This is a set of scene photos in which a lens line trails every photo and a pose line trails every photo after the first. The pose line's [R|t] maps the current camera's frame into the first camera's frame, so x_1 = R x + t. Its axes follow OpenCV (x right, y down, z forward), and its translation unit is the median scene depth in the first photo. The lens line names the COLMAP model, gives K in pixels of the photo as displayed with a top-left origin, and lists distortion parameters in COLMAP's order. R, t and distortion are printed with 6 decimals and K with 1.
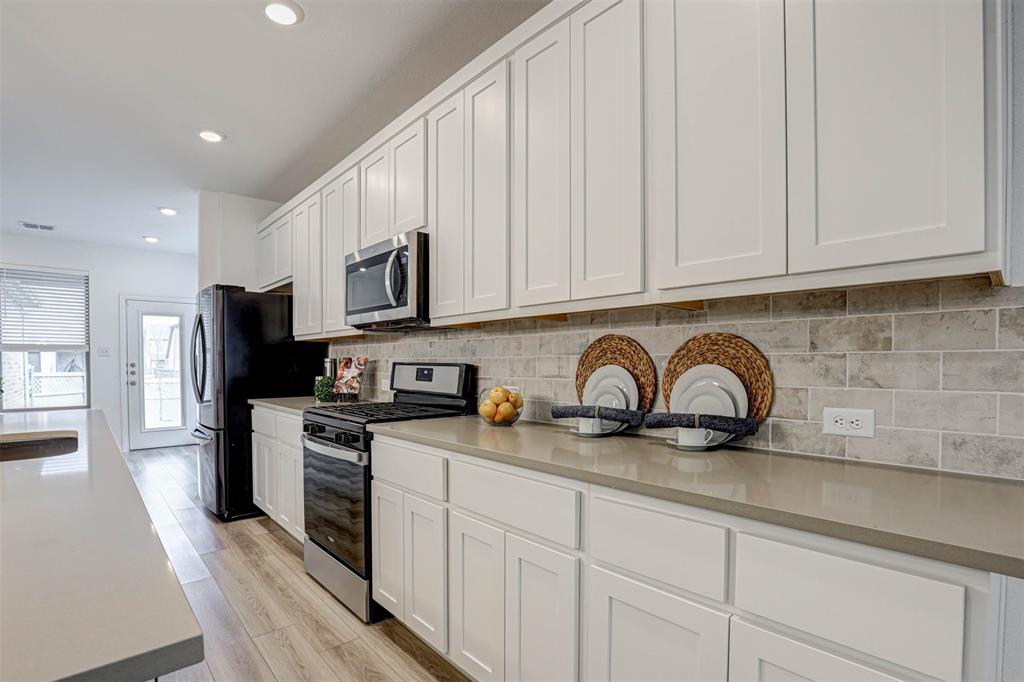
lens RADIAL K [[479.2, 0, 531.6], [0, 479.2, 375.3], [0, 0, 1]] dist [-0.034703, 0.003708]
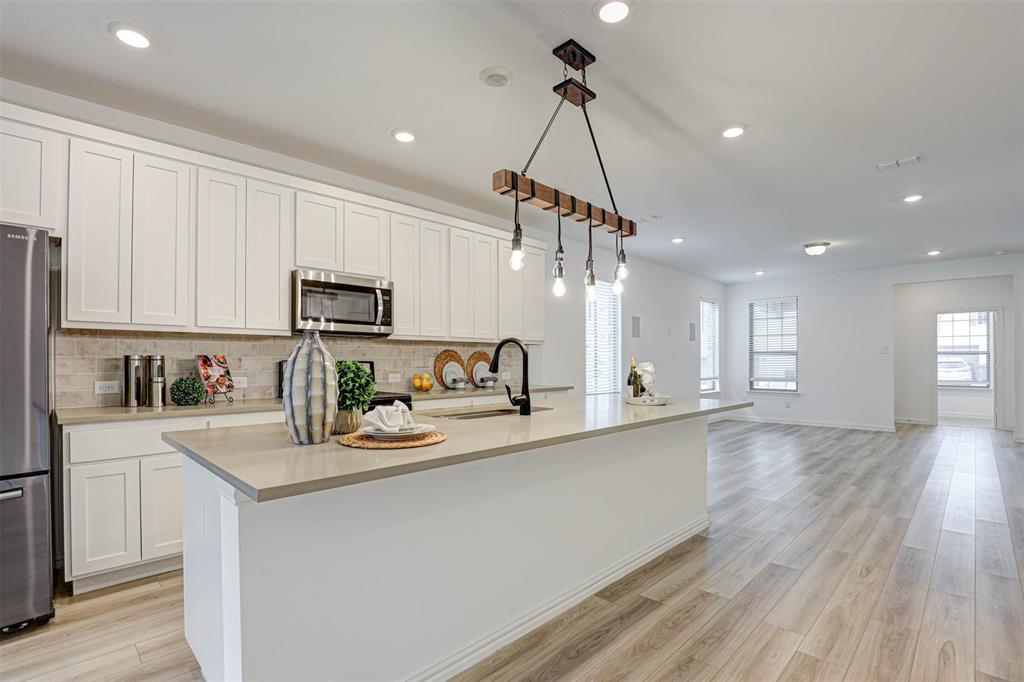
lens RADIAL K [[479.2, 0, 512.4], [0, 479.2, 351.2], [0, 0, 1]] dist [-0.034703, 0.003708]
pose [[-0.024247, 0.020247, 0.999501, -1.833233], [0.026219, 0.999464, -0.019610, -0.015078], [-0.999362, 0.025730, -0.024764, 0.580958]]
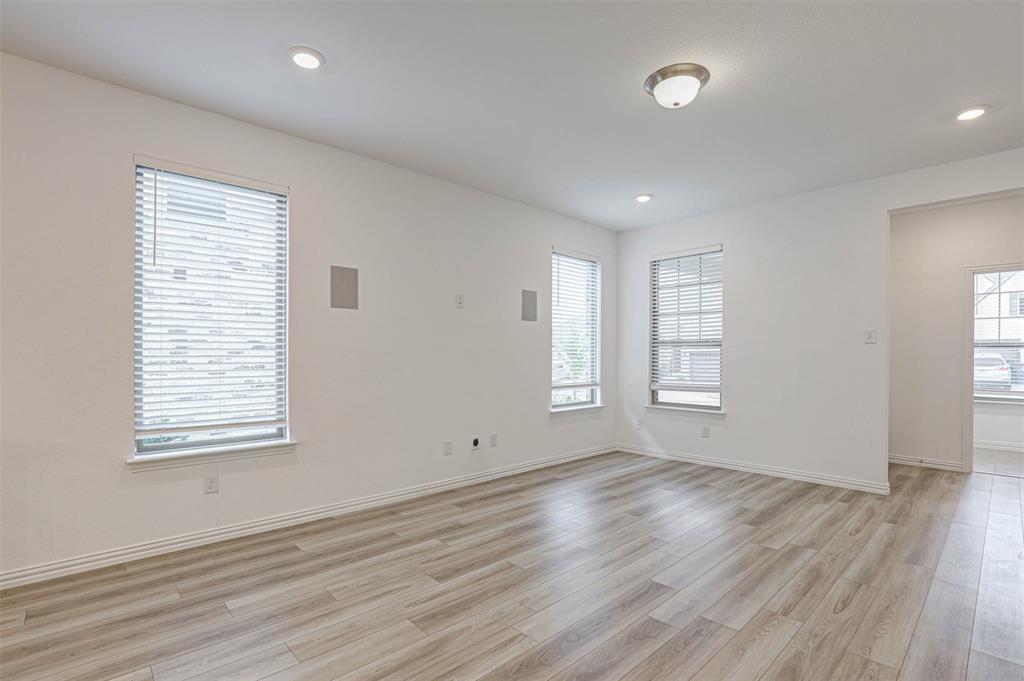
lens RADIAL K [[479.2, 0, 504.5], [0, 479.2, 354.4], [0, 0, 1]] dist [-0.034703, 0.003708]
pose [[0.023570, -0.003435, 0.999716, -0.322904], [0.019273, 0.999810, 0.002981, 0.009133], [-0.999536, 0.019197, 0.023632, -0.835097]]
